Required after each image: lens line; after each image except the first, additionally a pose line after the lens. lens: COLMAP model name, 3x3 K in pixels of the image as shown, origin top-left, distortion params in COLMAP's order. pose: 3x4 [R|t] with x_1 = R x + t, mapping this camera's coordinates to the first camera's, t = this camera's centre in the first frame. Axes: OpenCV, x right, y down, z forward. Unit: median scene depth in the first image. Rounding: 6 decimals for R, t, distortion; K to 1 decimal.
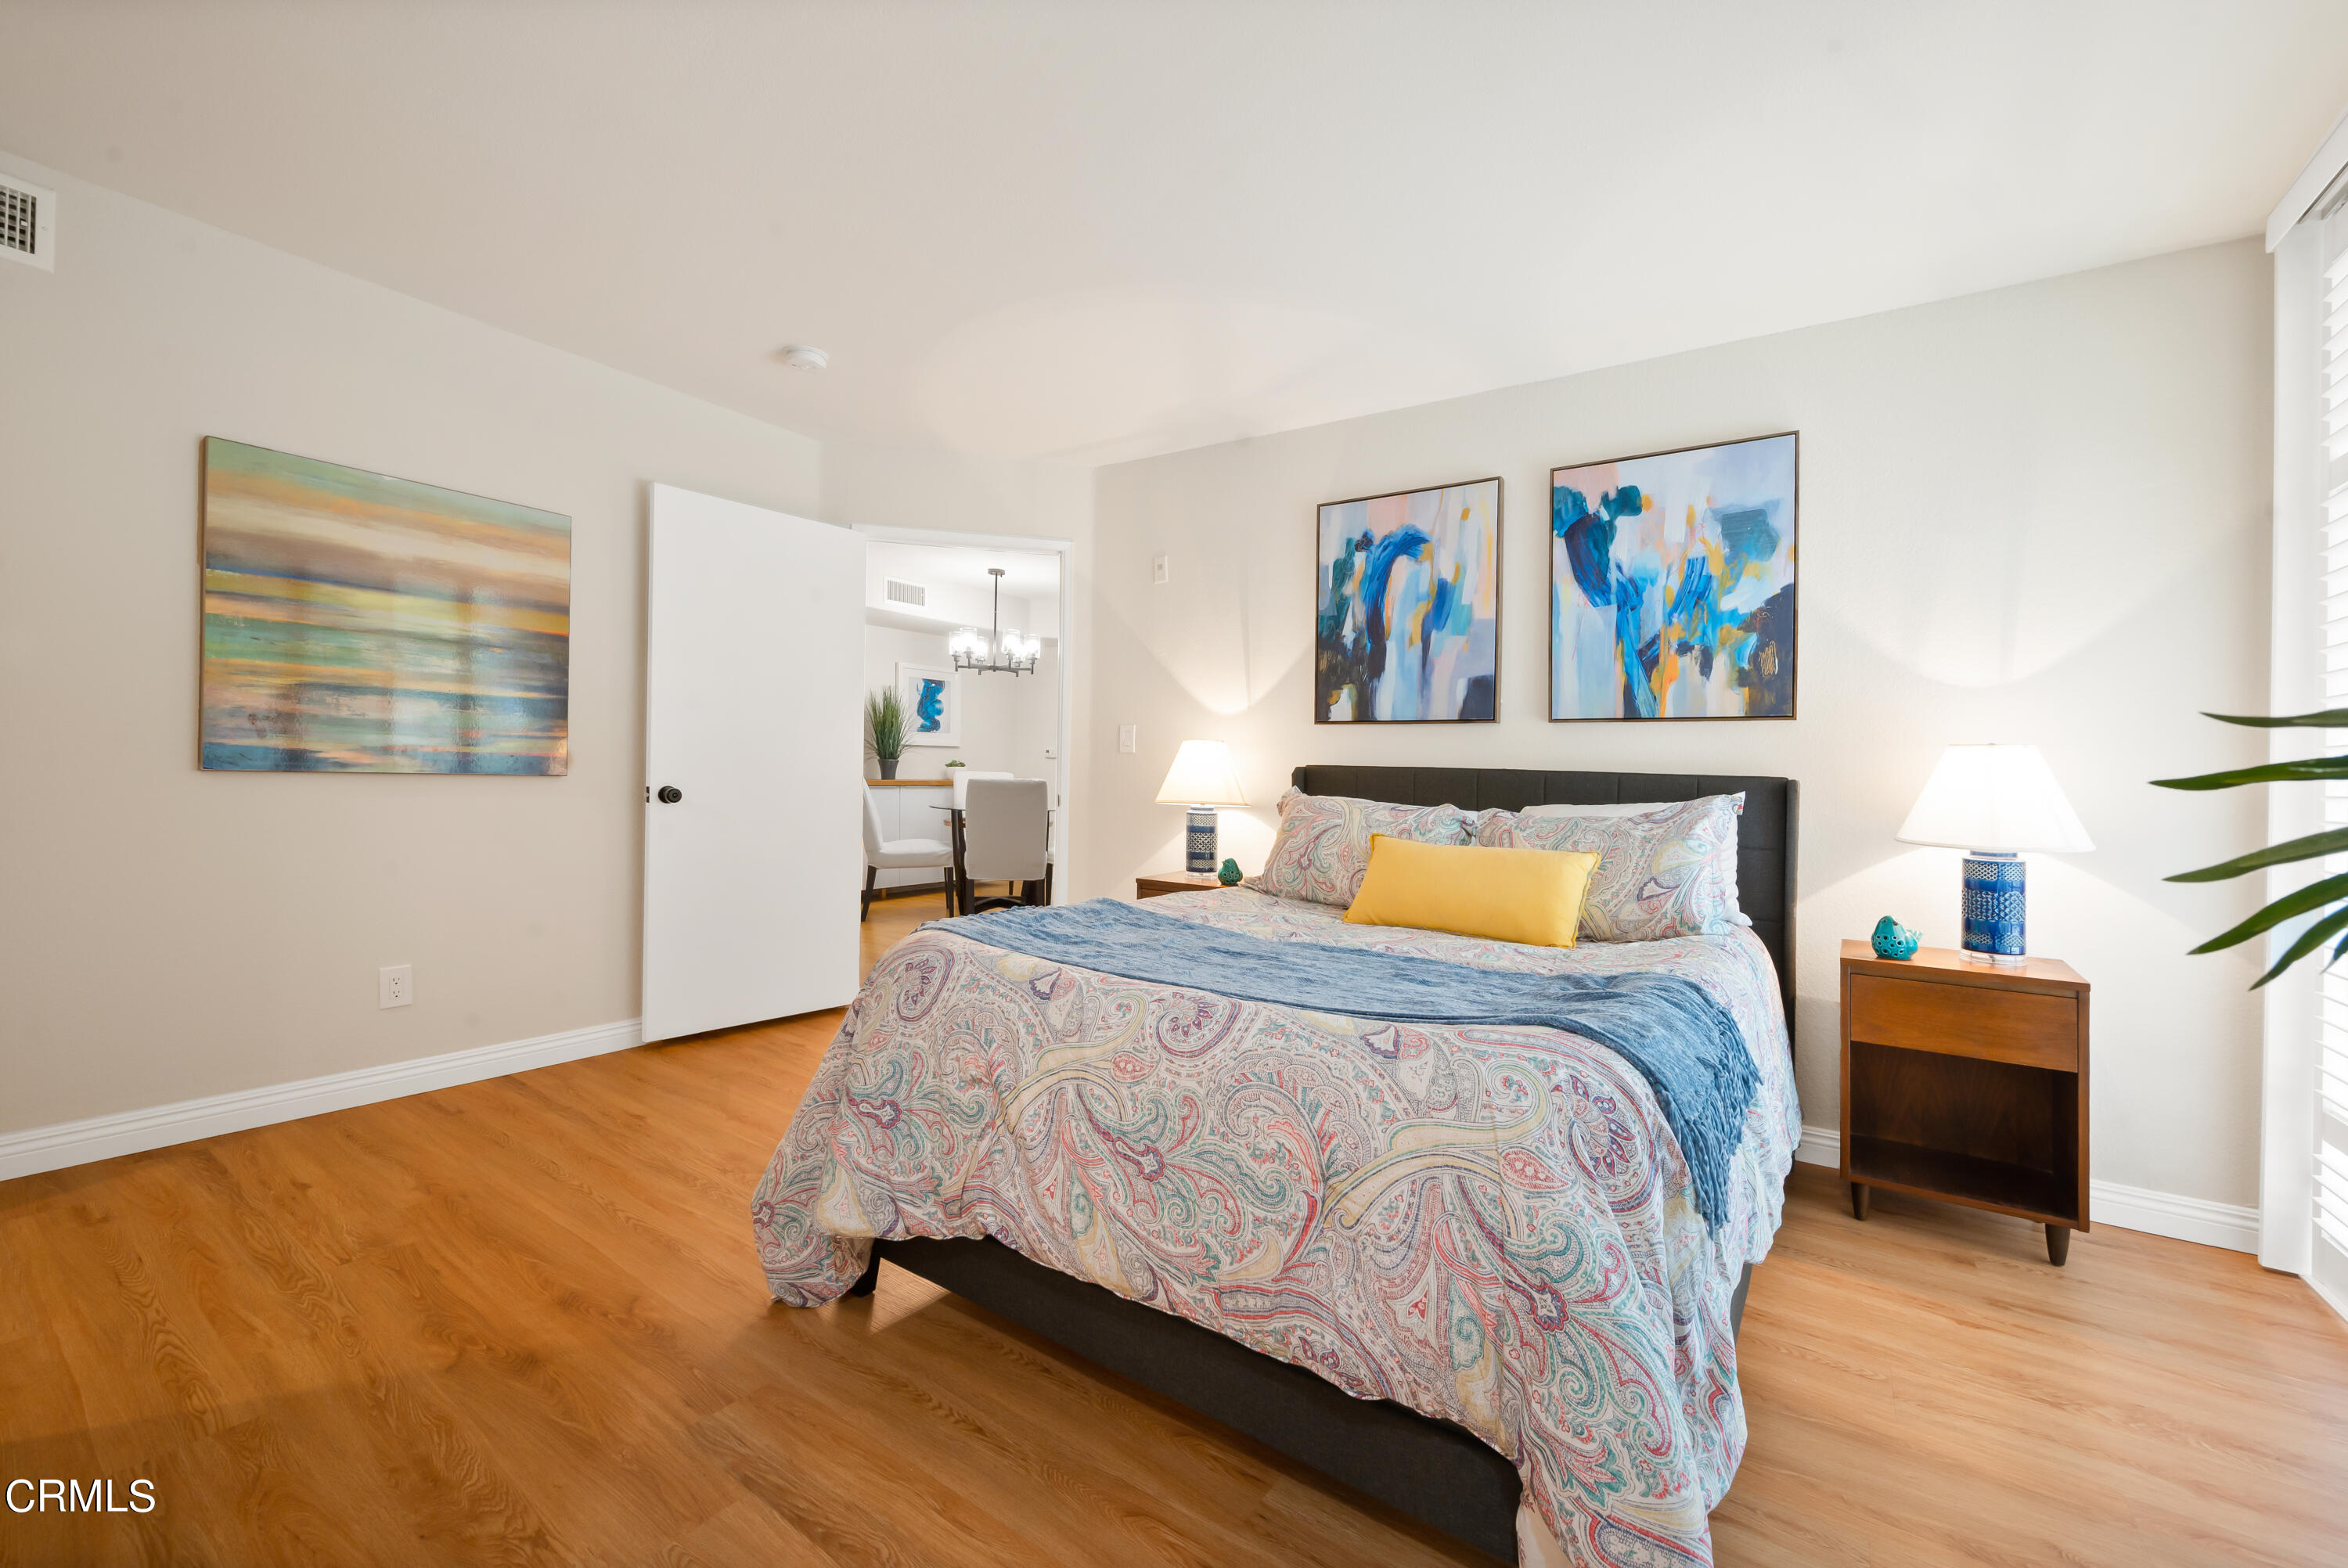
lens RADIAL K [[933.6, 0, 1174.0], [0, 933.6, 784.0], [0, 0, 1]] dist [-0.000178, -0.000059]
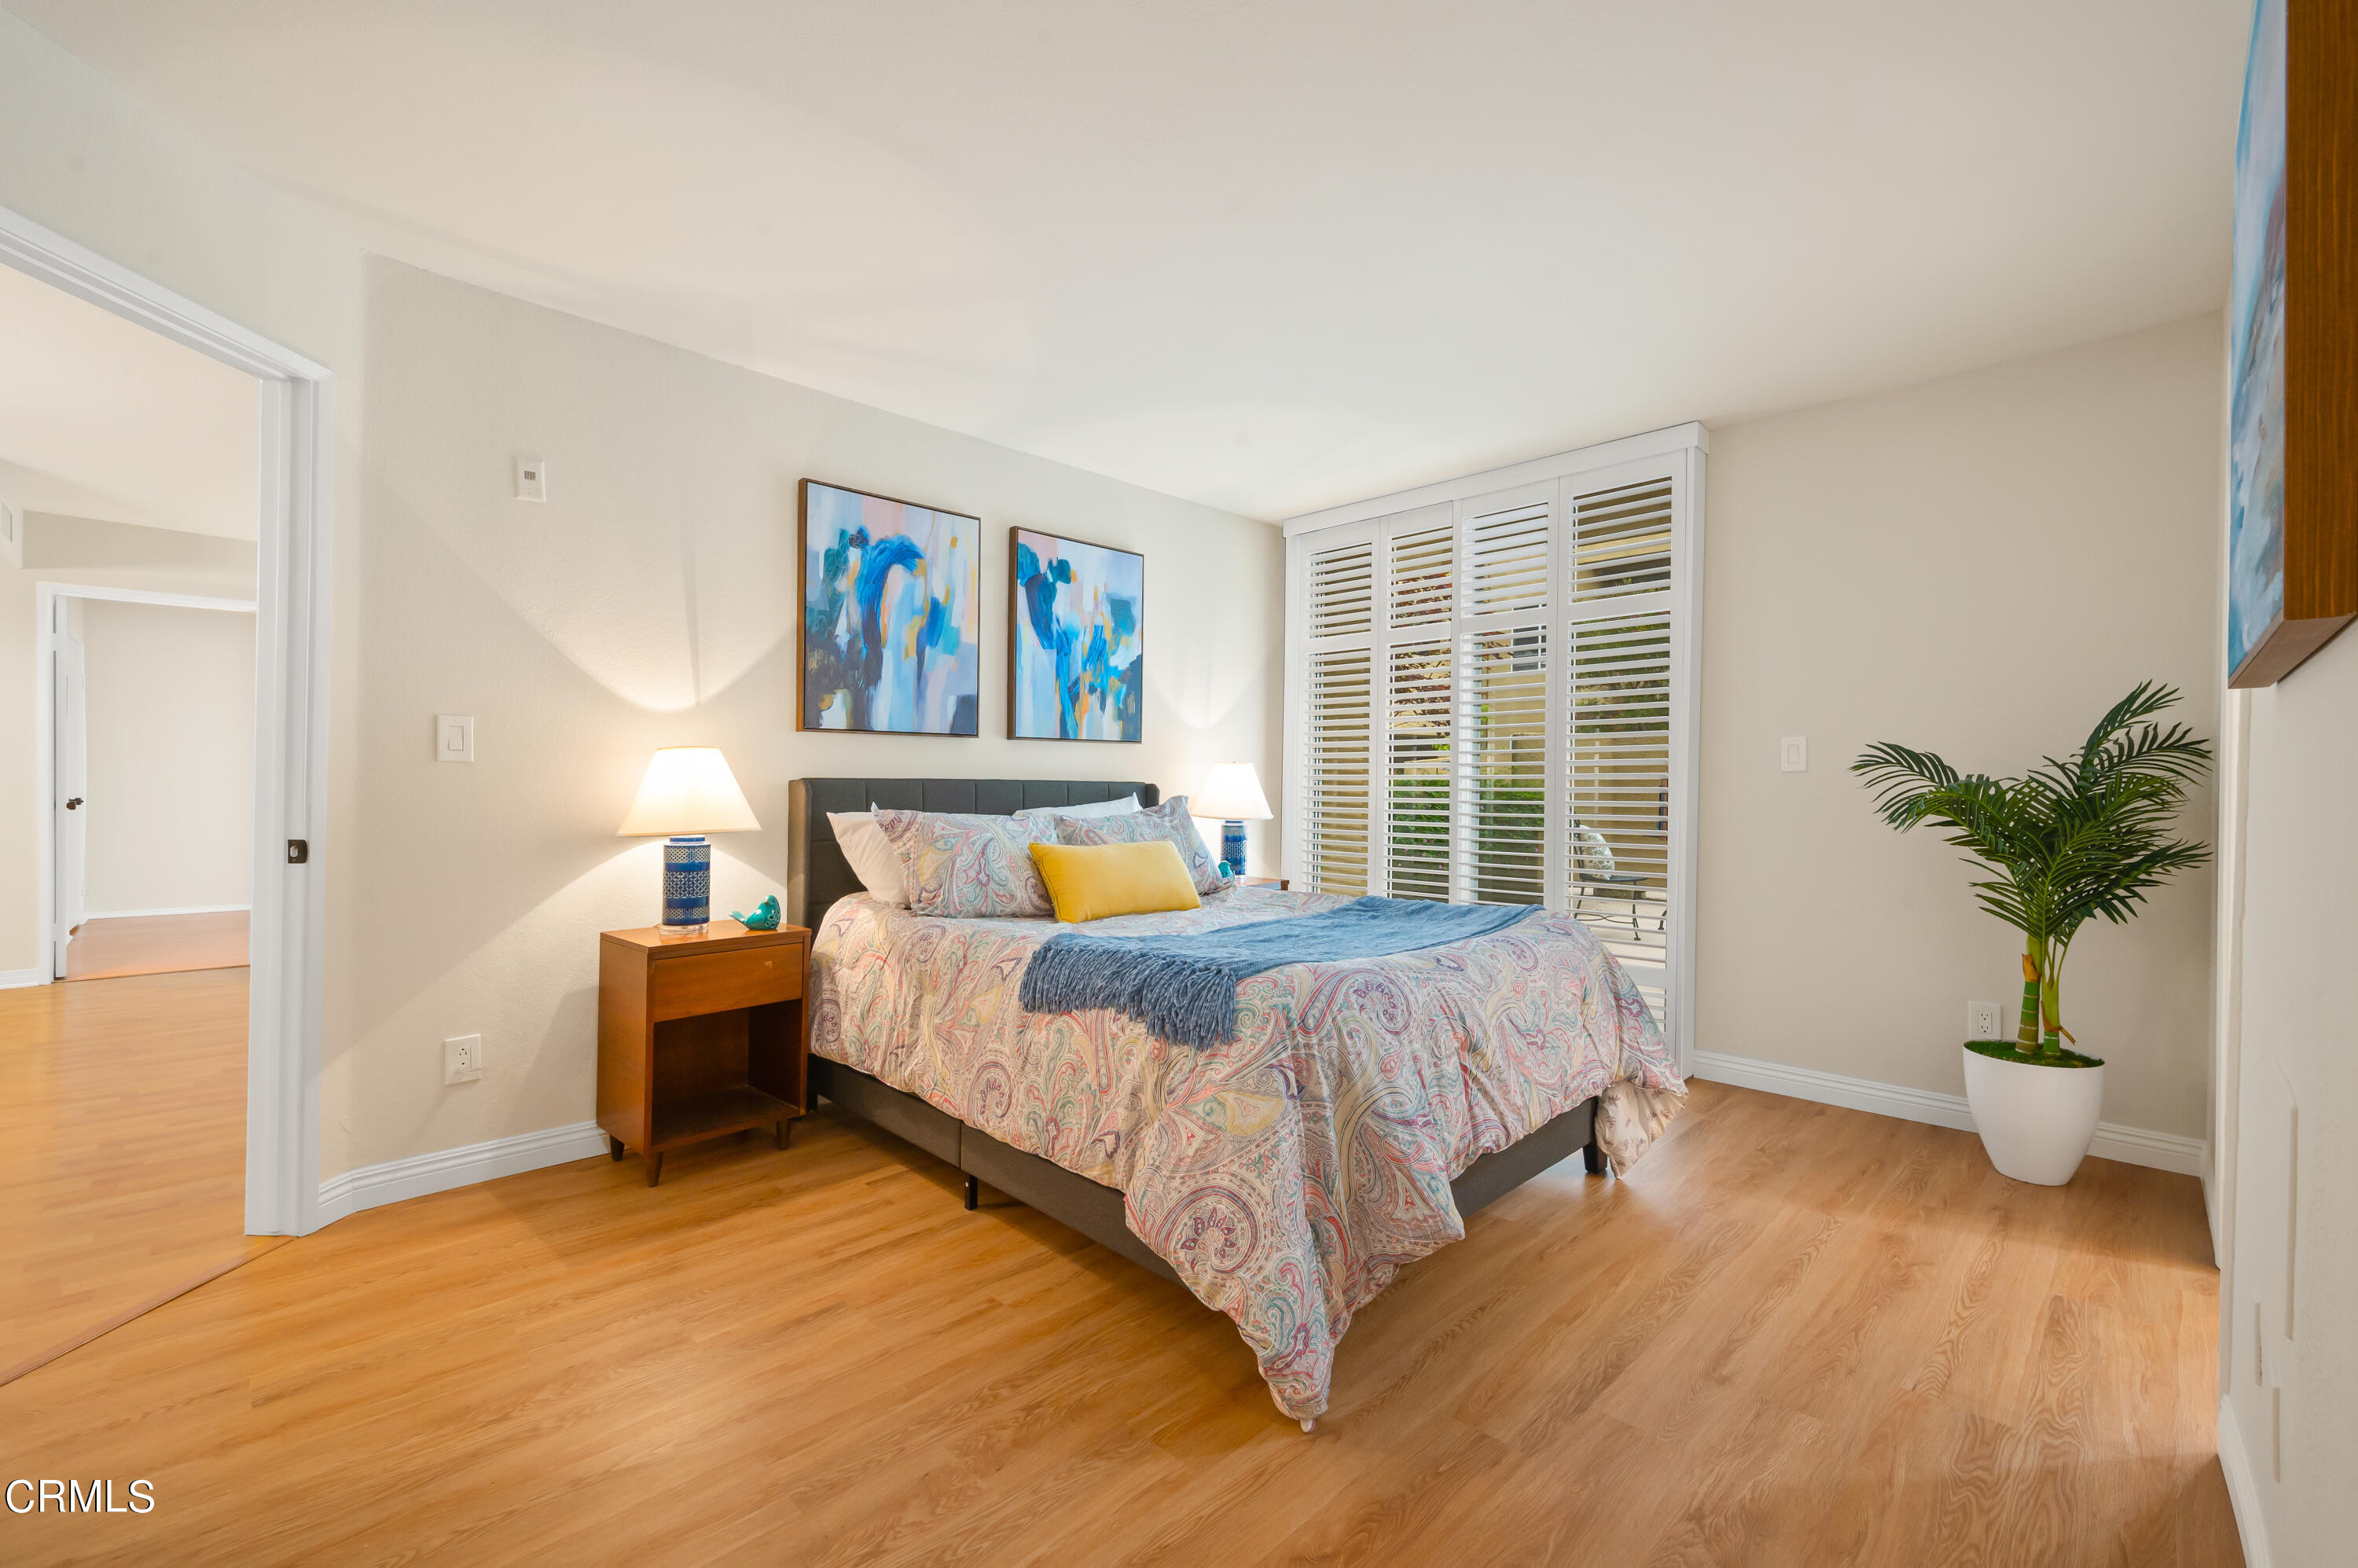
lens RADIAL K [[977.0, 0, 1179.0], [0, 977.0, 784.0], [0, 0, 1]] dist [0.000669, 0.000006]
pose [[0.187488, -0.023136, 0.981994, -0.744032], [0.019367, 0.999615, 0.019853, -0.028943], [-0.982076, 0.015296, 0.187864, 0.537649]]
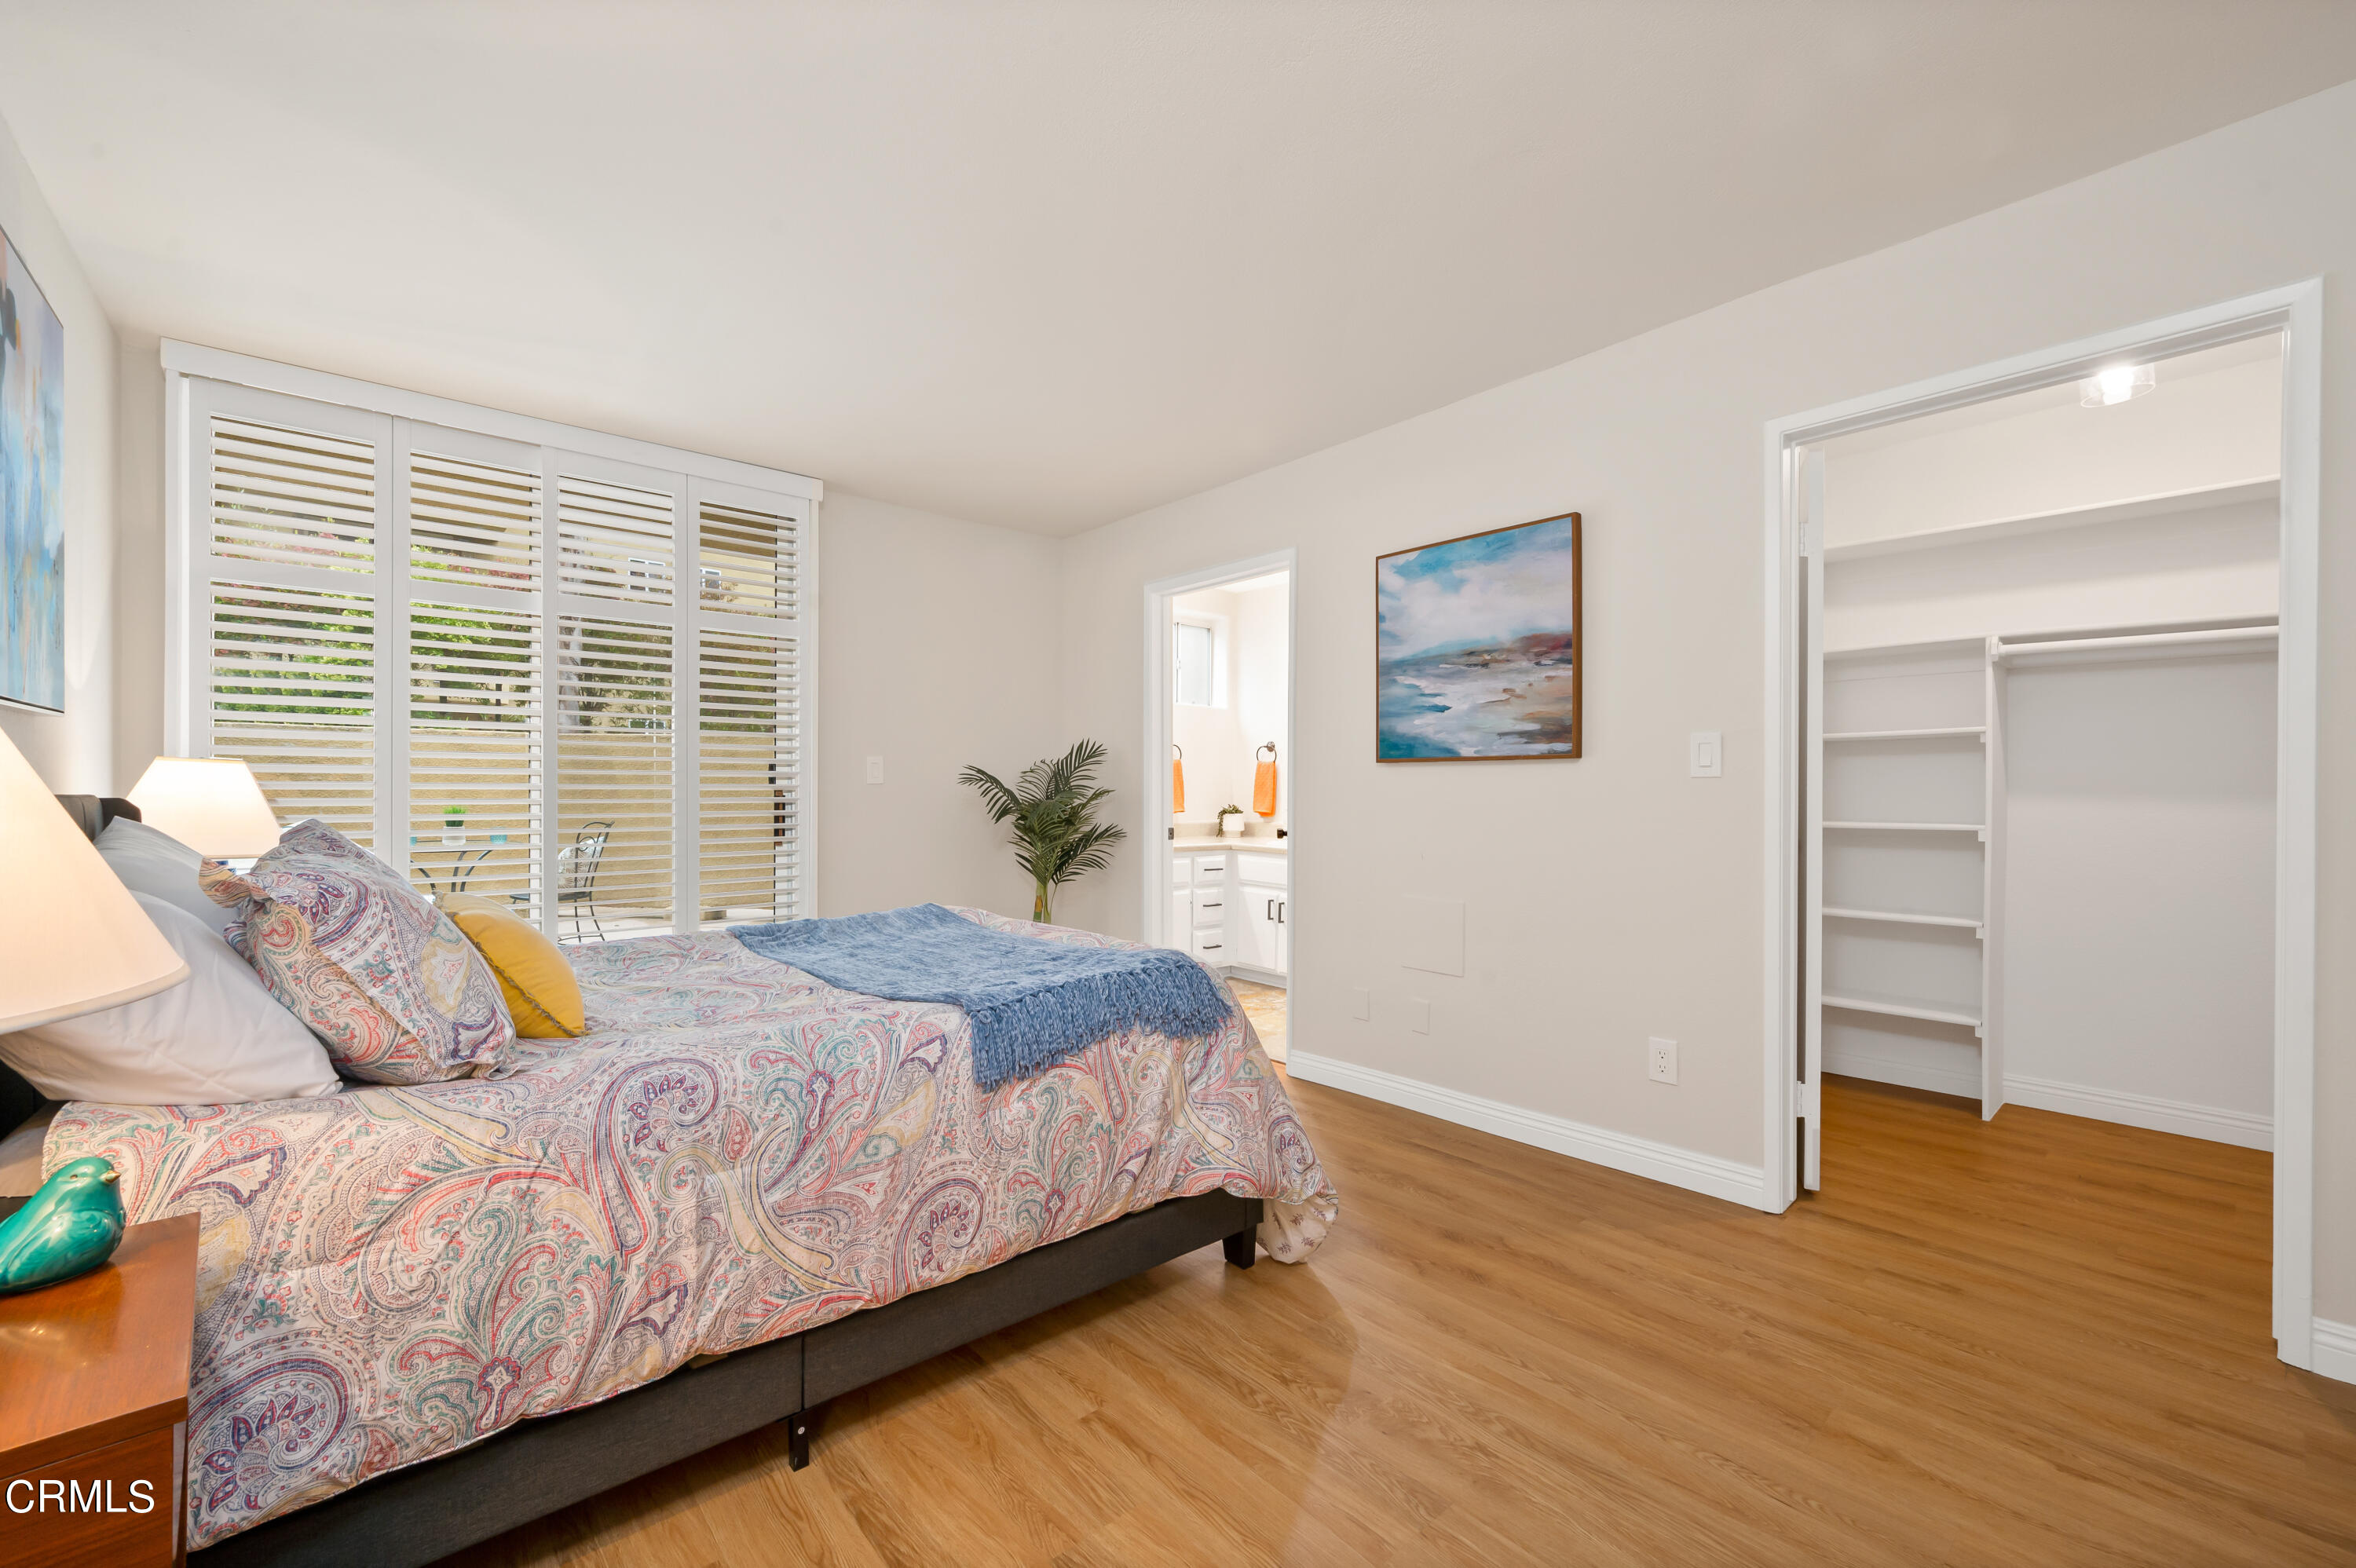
lens RADIAL K [[936.9, 0, 1178.0], [0, 936.9, 784.0], [0, 0, 1]] dist [-0.000178, -0.000059]
pose [[-0.966886, -0.032615, 0.253117, -0.319298], [-0.029270, 0.999427, 0.016971, -0.042628], [-0.253525, 0.009000, -0.967287, 1.262243]]
